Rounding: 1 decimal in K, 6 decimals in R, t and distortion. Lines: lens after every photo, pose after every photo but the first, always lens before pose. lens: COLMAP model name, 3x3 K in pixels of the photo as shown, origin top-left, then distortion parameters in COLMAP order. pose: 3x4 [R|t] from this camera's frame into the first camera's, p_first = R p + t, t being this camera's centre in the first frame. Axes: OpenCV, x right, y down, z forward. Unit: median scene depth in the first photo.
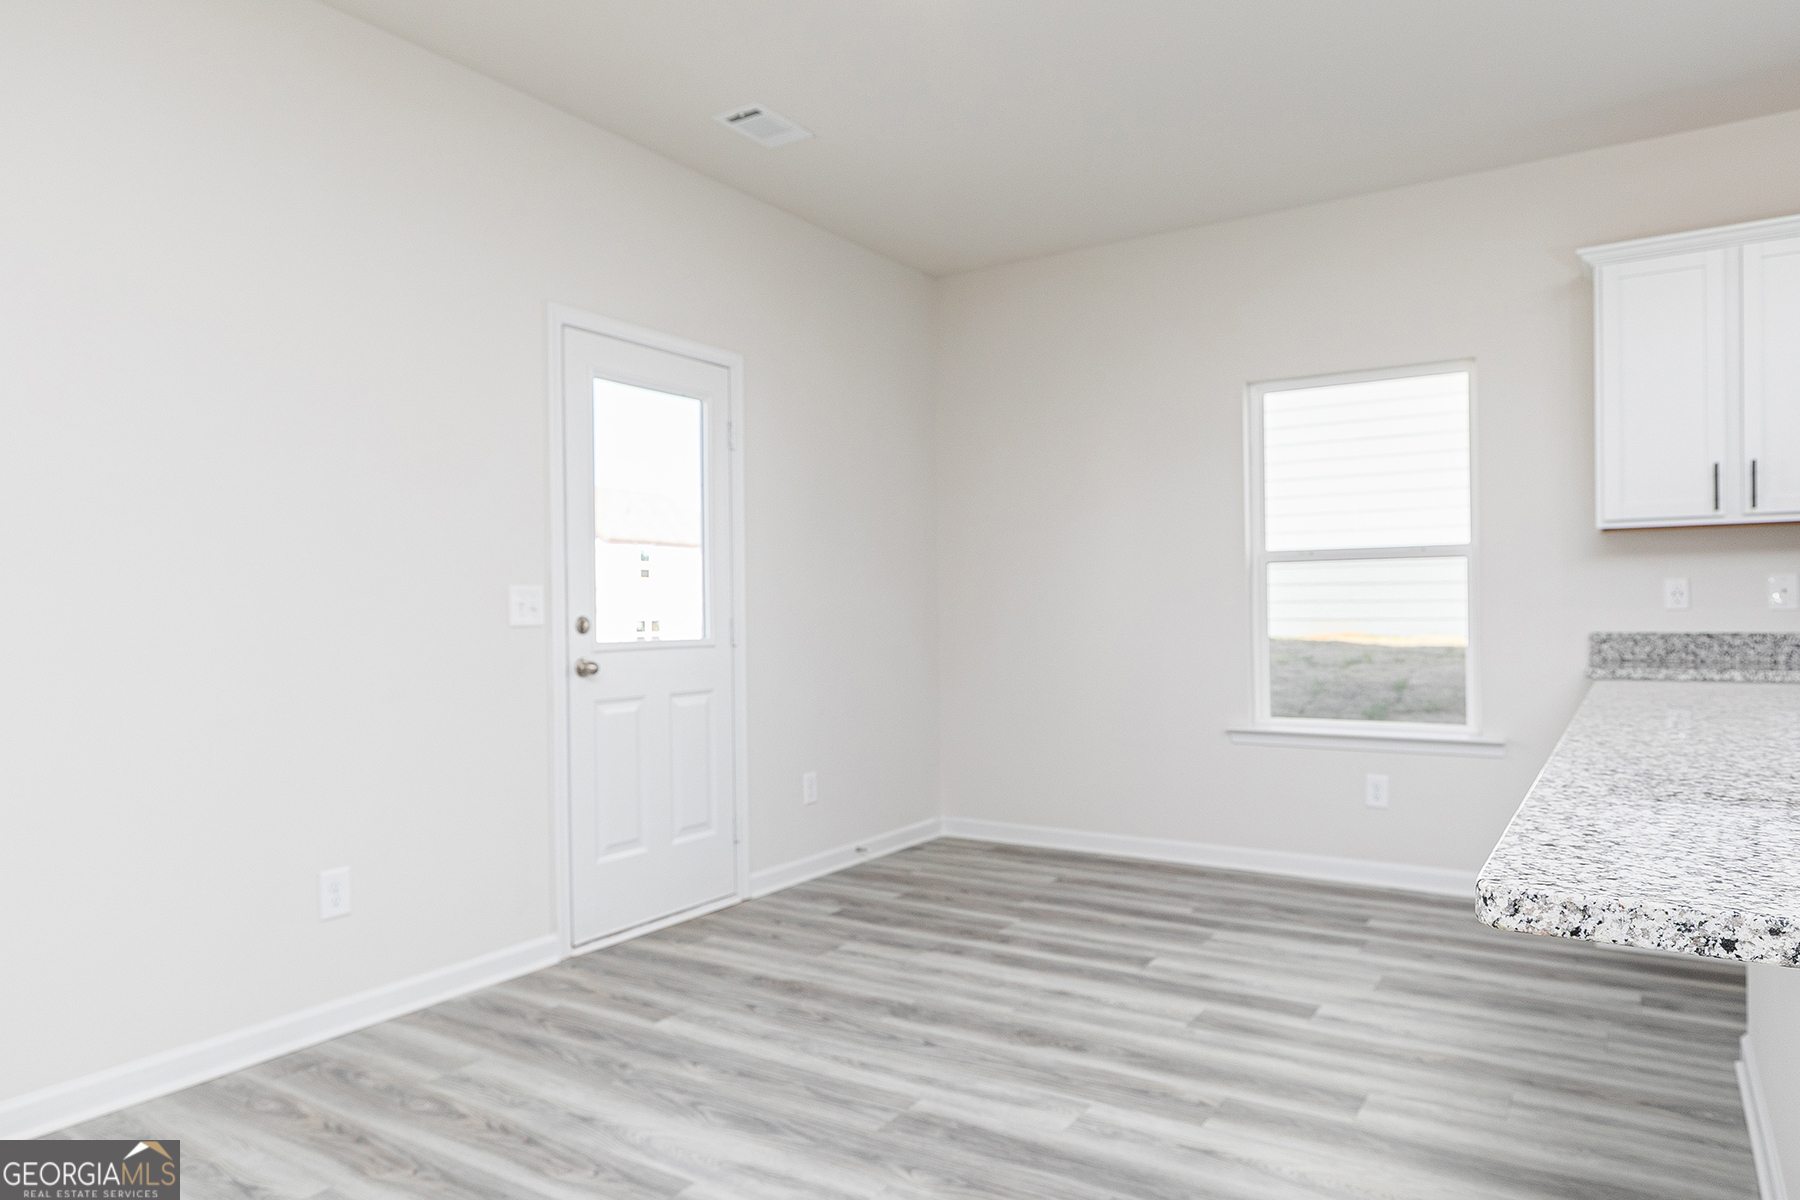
lens RADIAL K [[1140.0, 0, 908.3], [0, 1140.0, 614.2], [0, 0, 1]] dist [0.007104, -0.002613]
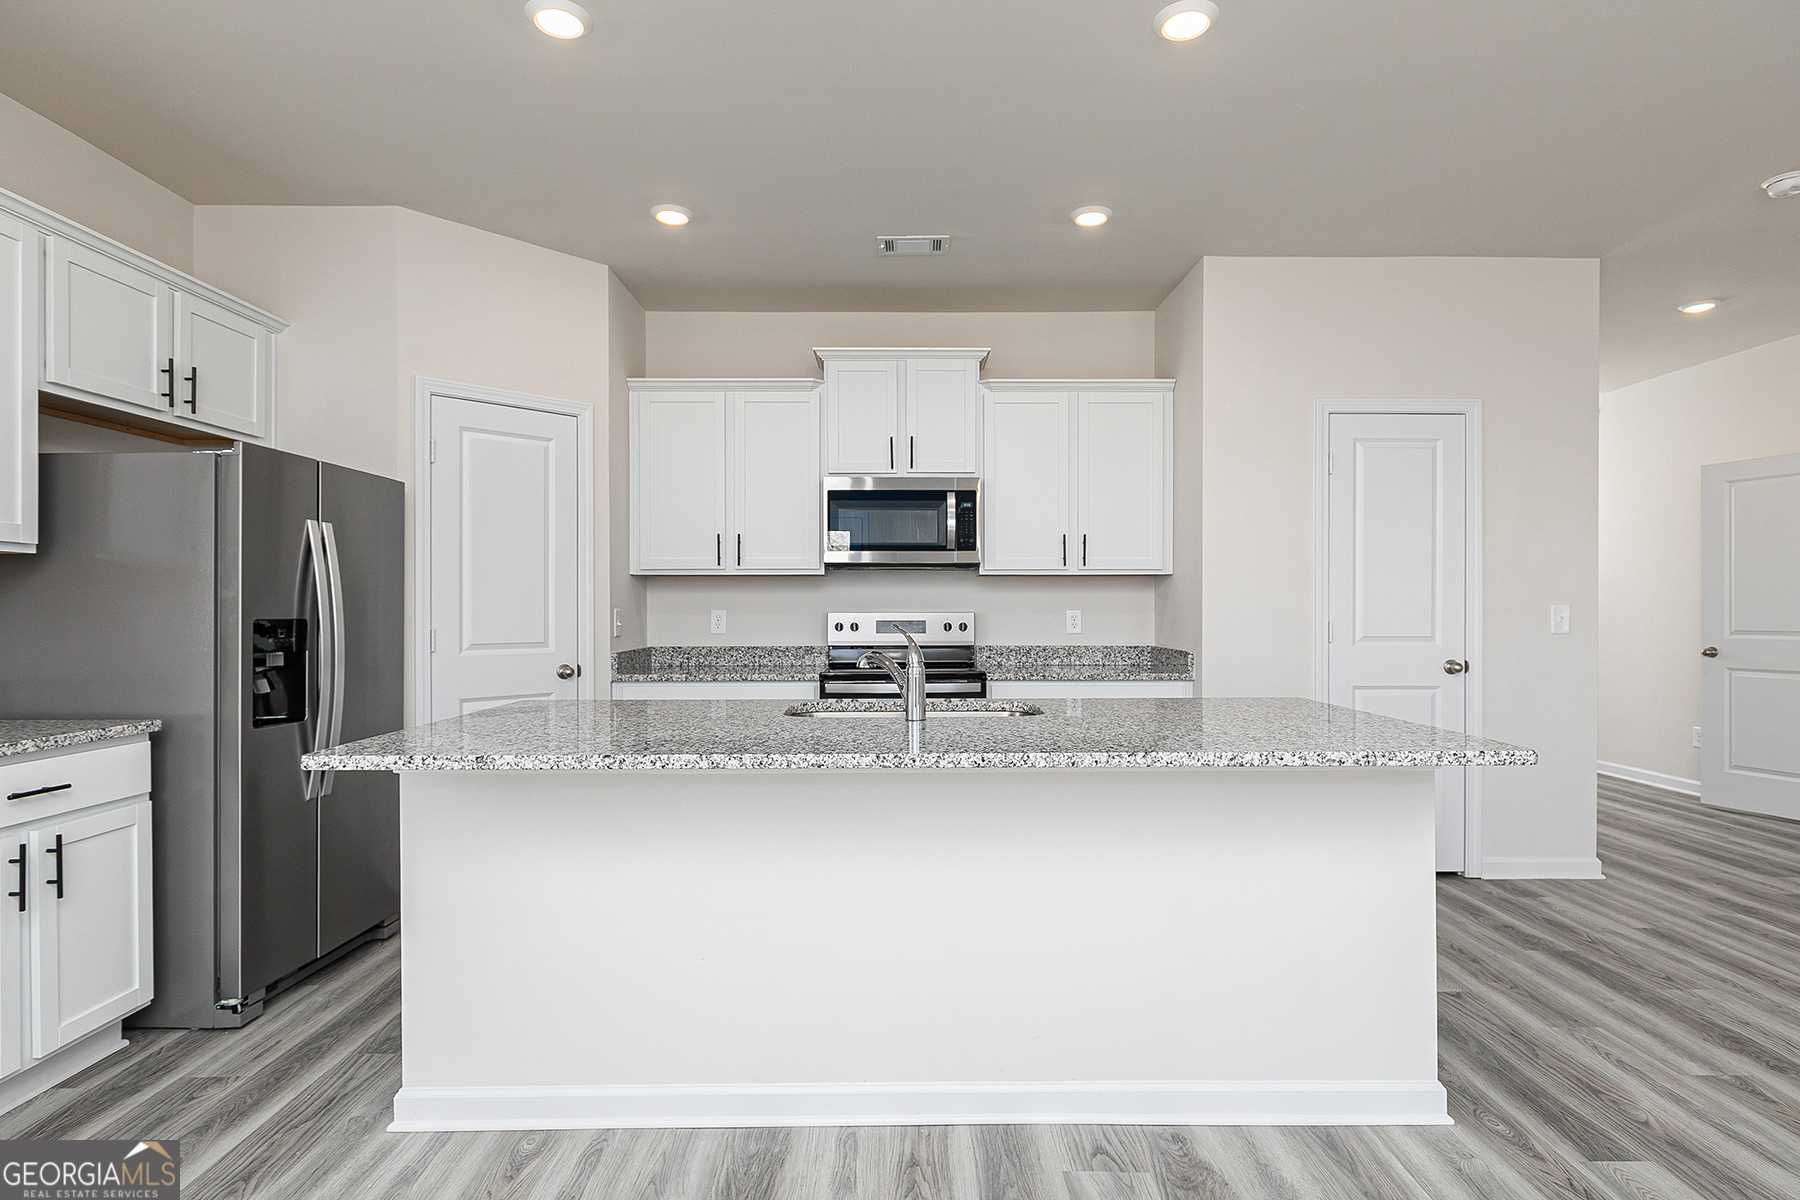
lens RADIAL K [[928.0, 0, 913.4], [0, 928.0, 612.1], [0, 0, 1]] dist [0.001139, 0.000056]
pose [[-0.550614, 0.006192, 0.834737, -0.129976], [0.011190, 0.999937, -0.000036, -0.028942], [-0.834685, 0.009321, -0.550649, 0.766687]]
